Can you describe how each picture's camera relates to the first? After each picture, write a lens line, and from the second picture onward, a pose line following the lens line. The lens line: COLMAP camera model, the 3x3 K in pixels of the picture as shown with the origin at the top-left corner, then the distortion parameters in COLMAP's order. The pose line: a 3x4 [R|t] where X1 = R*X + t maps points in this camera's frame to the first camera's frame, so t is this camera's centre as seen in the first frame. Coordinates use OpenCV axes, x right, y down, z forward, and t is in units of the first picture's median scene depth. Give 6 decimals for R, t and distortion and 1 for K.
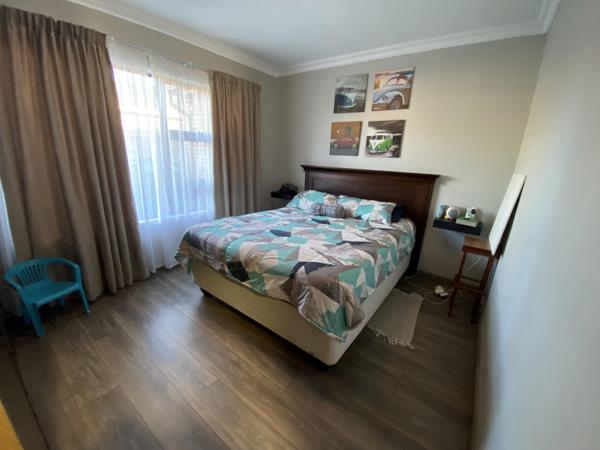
lens RADIAL K [[241.1, 0, 300.0], [0, 241.1, 225.0], [0, 0, 1]] dist [0.035891, -0.024497]
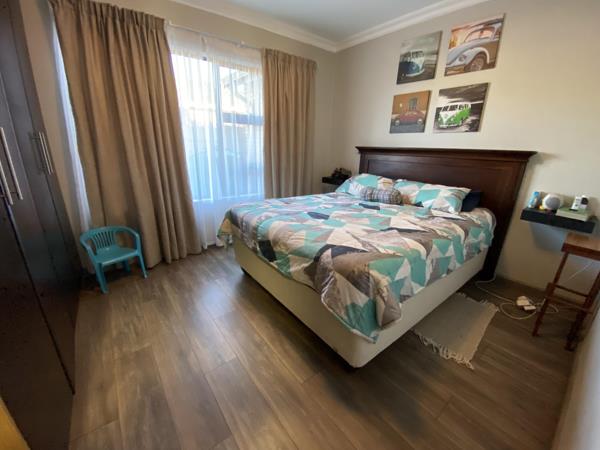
lens RADIAL K [[244.3, 0, 297.8], [0, 244.3, 222.8], [0, 0, 1]] dist [0.033110, -0.025446]
pose [[0.965459, 0.056440, -0.254369, 0.072671], [-0.050460, 0.998276, 0.029976, 0.033932], [0.255622, -0.016105, 0.966643, 0.074421]]
